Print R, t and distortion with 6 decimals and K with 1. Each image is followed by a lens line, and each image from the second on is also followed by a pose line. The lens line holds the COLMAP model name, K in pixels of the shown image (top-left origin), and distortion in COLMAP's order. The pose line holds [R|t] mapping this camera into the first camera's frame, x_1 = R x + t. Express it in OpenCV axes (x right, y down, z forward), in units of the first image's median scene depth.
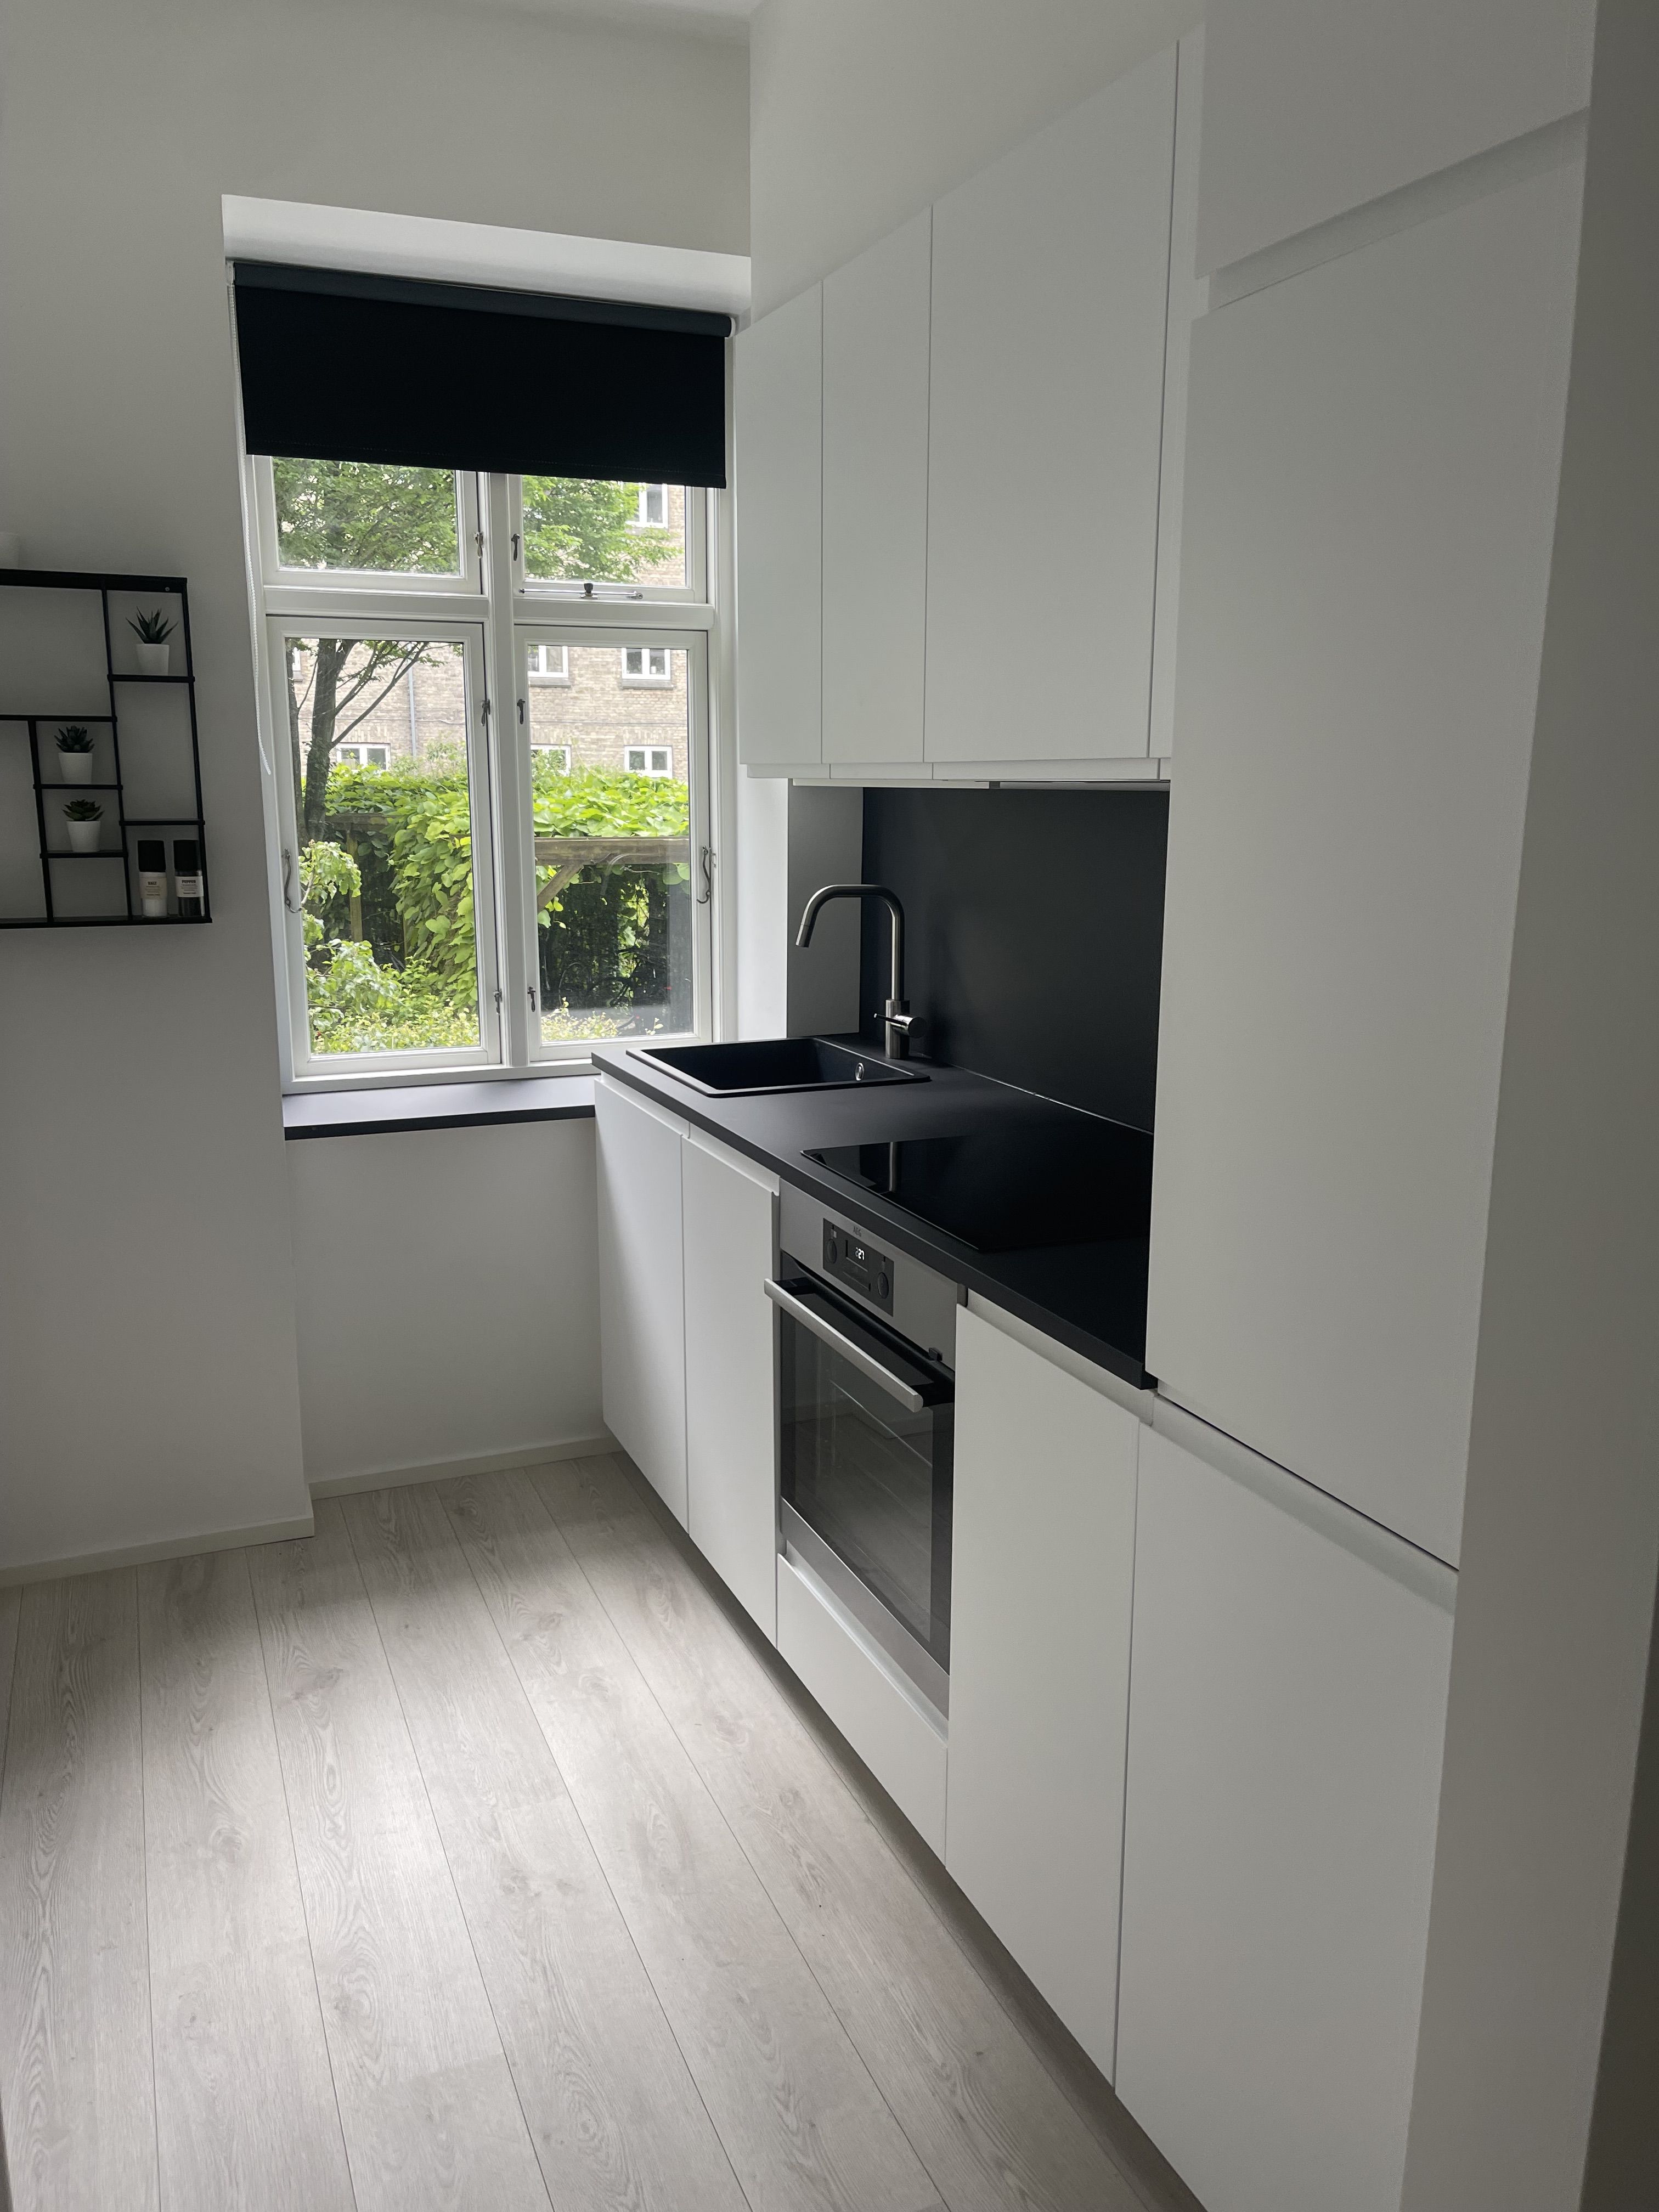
lens RADIAL K [[1623.6, 0, 829.5], [0, 1623.6, 1106.0], [0, 0, 1]] dist [0.009377, 0.001001]
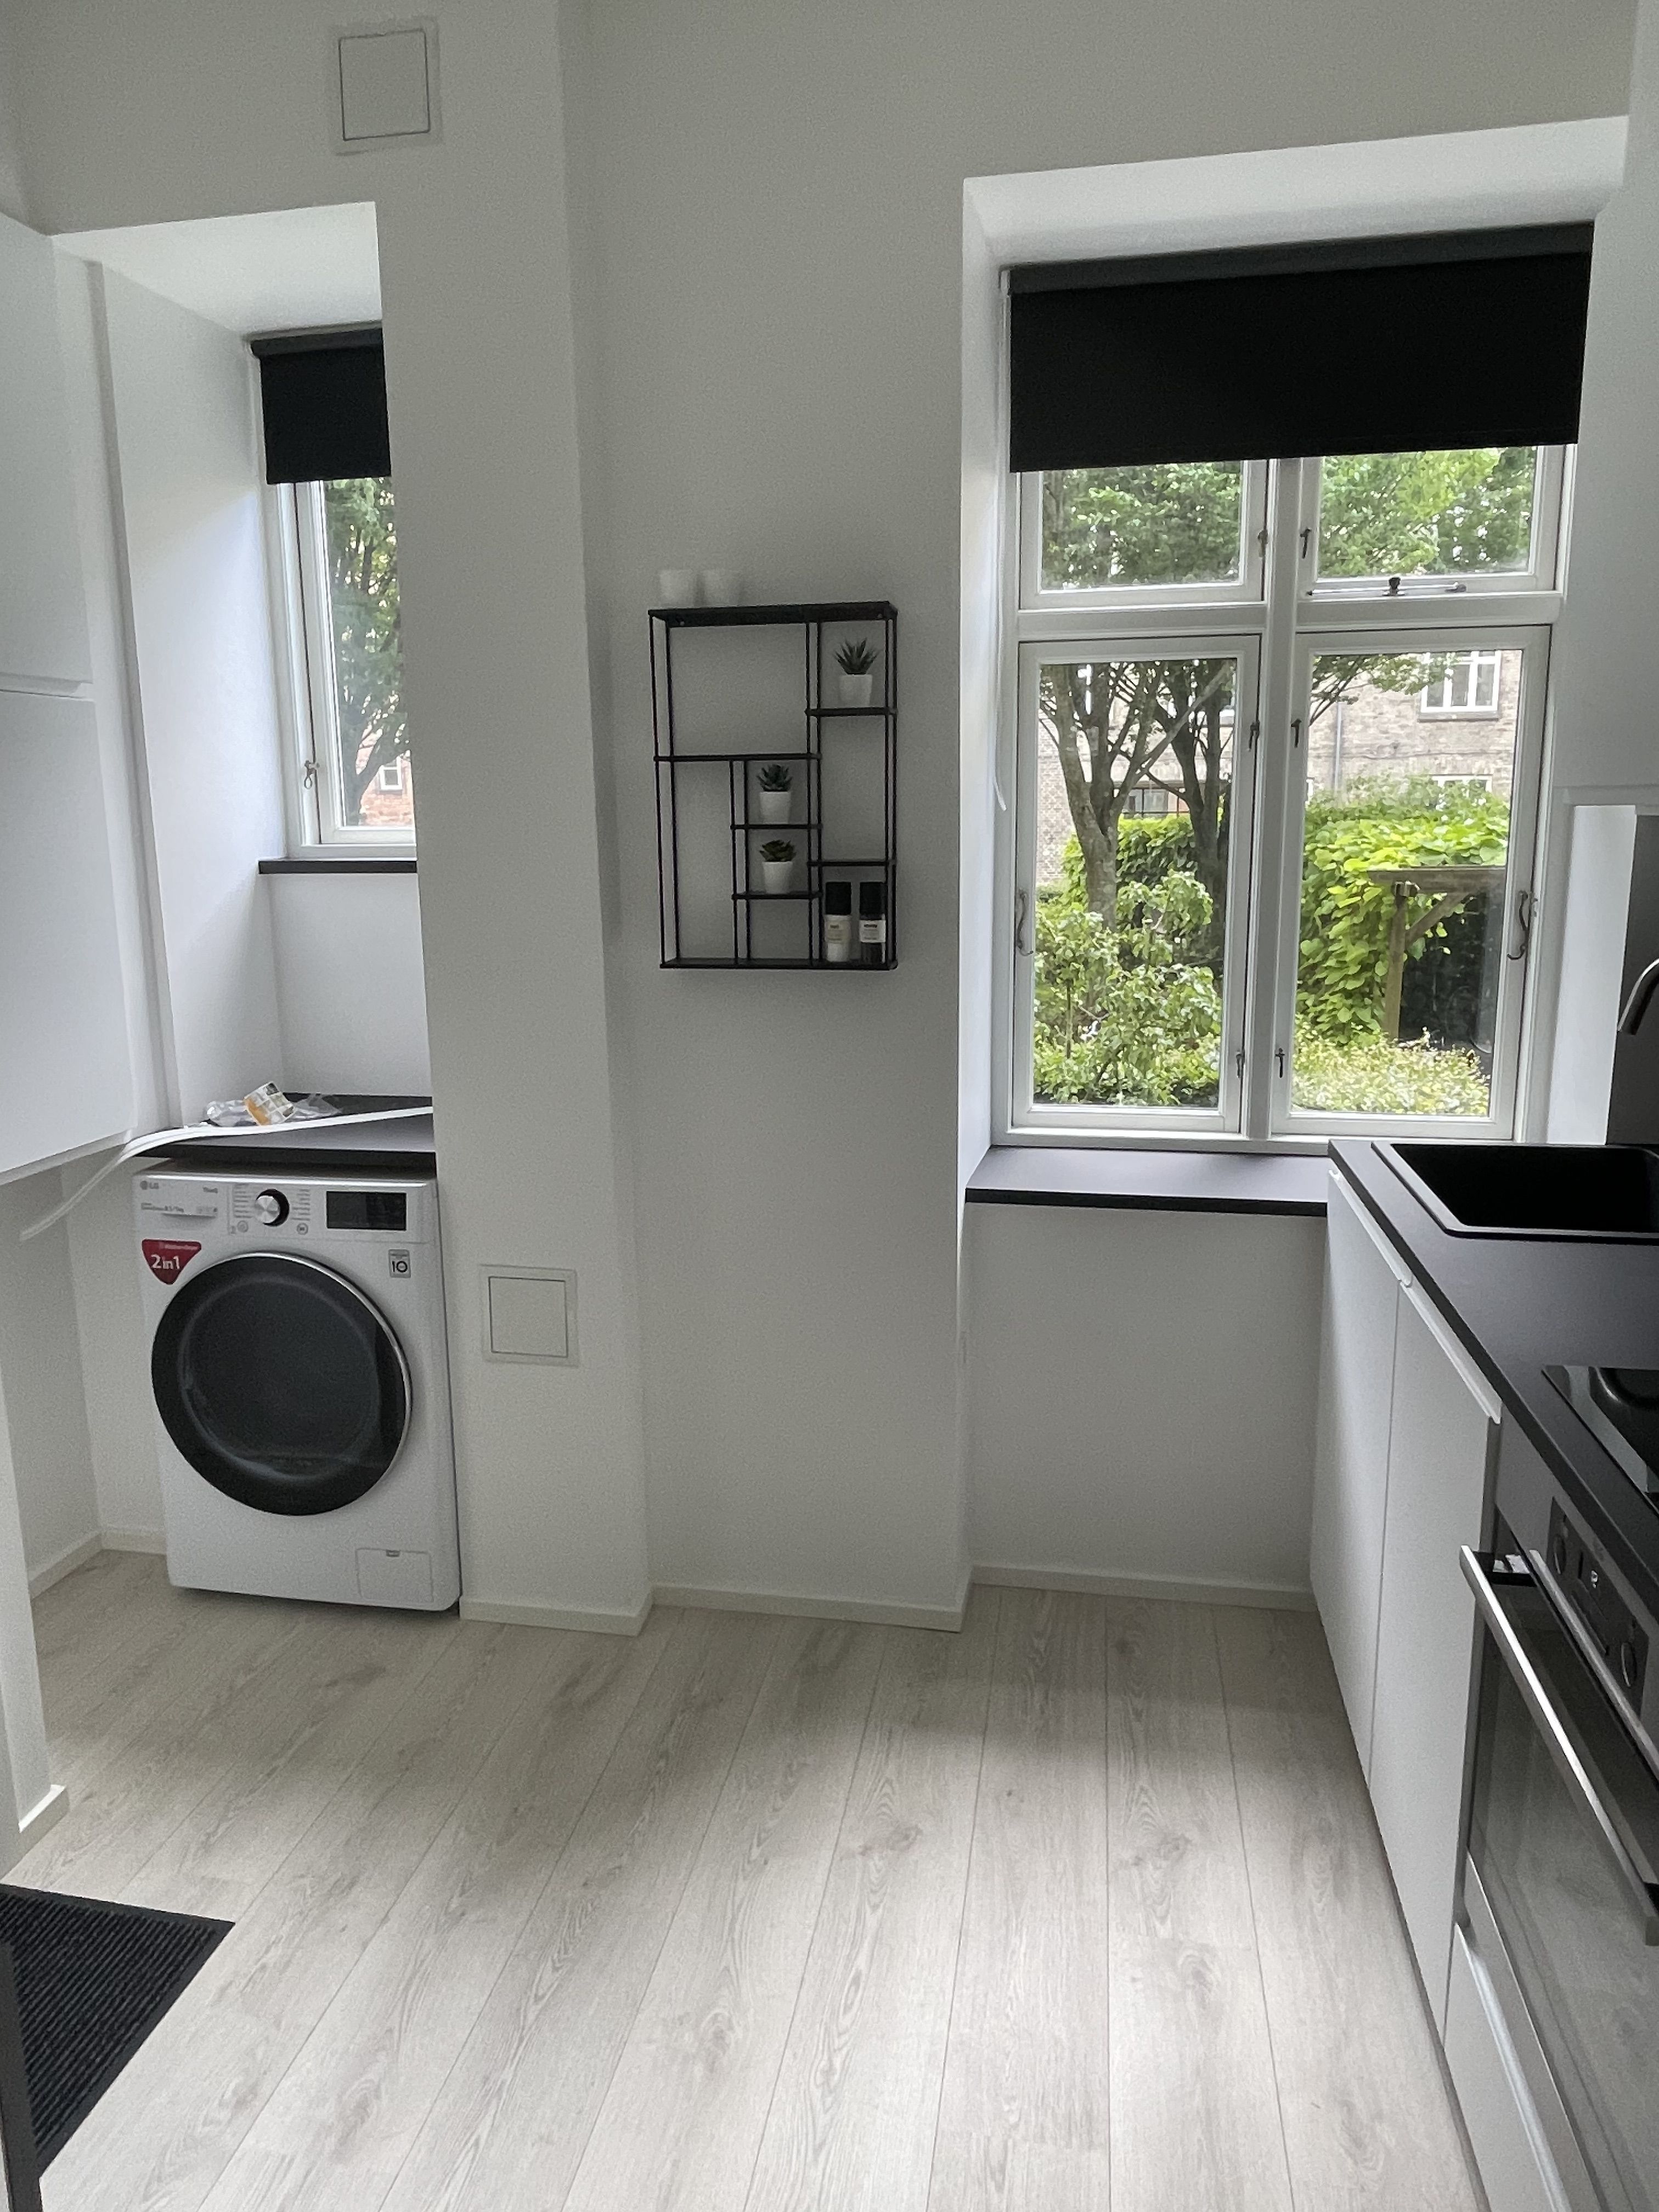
lens RADIAL K [[1427.7, 0, 829.2], [0, 1427.7, 1067.9], [0, 0, 1]] dist [-0.006697, -0.008904]
pose [[0.833106, 0.084660, -0.546595, 0.040996], [-0.095154, 0.995421, 0.009145, -0.061321], [0.544867, 0.044392, 0.837347, 0.299584]]
